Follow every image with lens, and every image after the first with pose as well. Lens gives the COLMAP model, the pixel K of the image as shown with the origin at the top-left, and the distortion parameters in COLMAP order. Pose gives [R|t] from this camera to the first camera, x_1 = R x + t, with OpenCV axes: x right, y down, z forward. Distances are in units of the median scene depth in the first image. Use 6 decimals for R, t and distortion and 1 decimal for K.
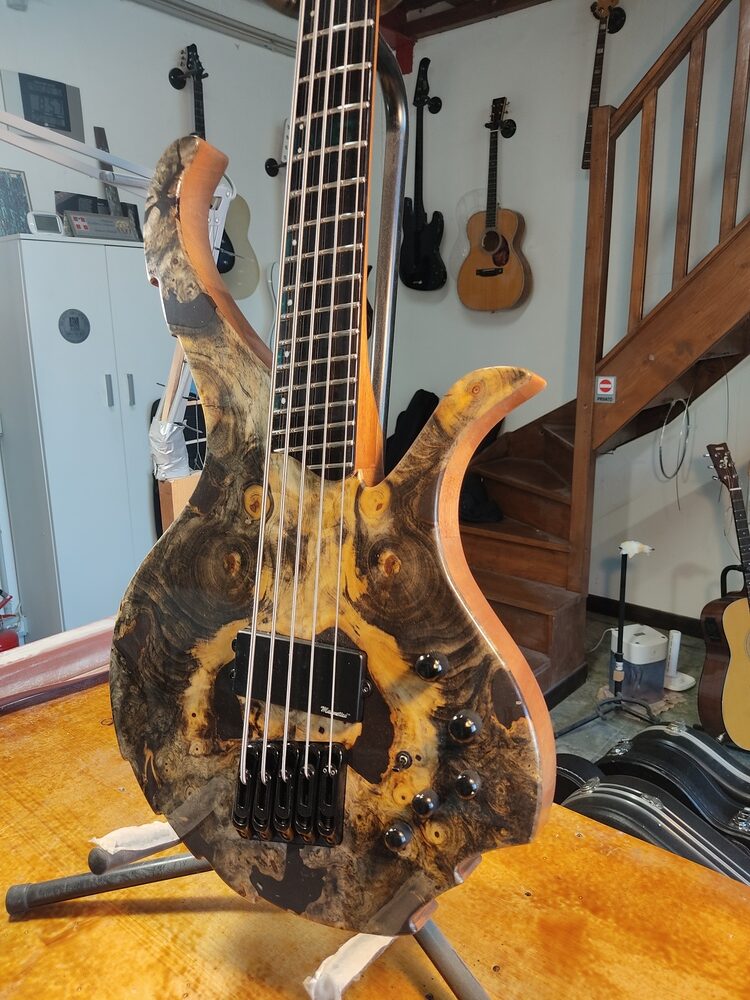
lens RADIAL K [[752.4, 0, 375.0], [0, 752.4, 500.0], [0, 0, 1]] dist [0.081071, -0.124198]
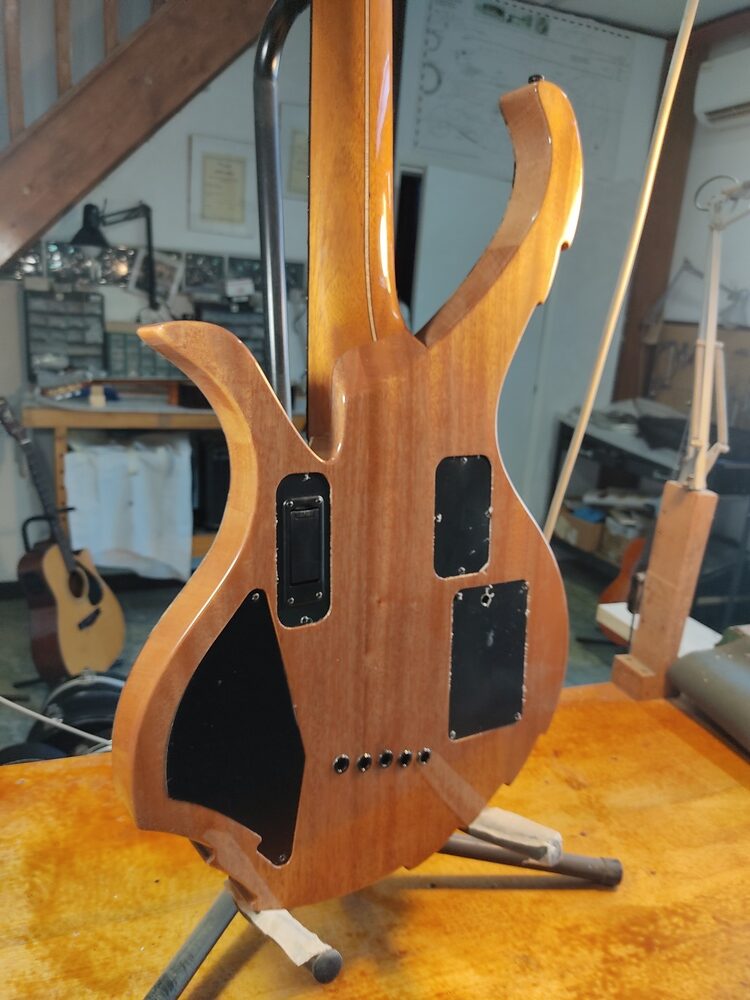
lens RADIAL K [[752.4, 0, 375.0], [0, 752.4, 500.0], [0, 0, 1]] dist [0.081071, -0.124198]
pose [[0.453892, -0.191769, 0.870176, -0.926748], [0.126042, 0.980565, 0.150351, -0.147008], [-0.882097, 0.041436, 0.469242, 0.538223]]
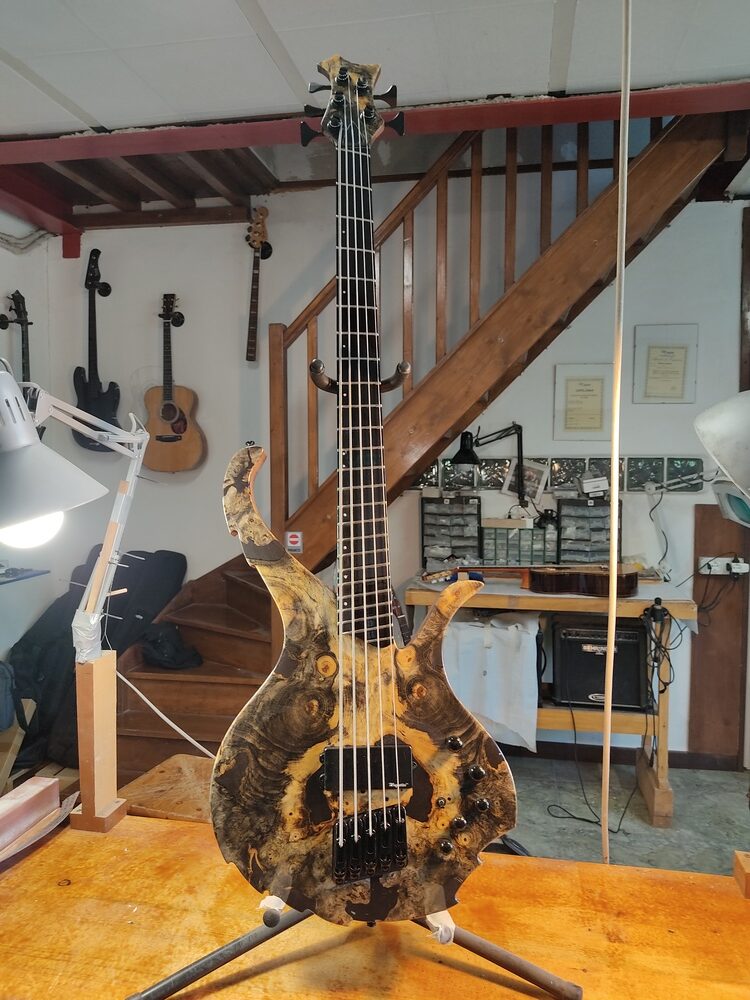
lens RADIAL K [[752.4, 0, 375.0], [0, 752.4, 500.0], [0, 0, 1]] dist [0.081071, -0.124198]
pose [[0.871104, -0.015940, 0.490841, -0.853970], [0.102372, 0.983411, -0.149746, -0.094458], [-0.480311, 0.180692, 0.858284, -0.525322]]
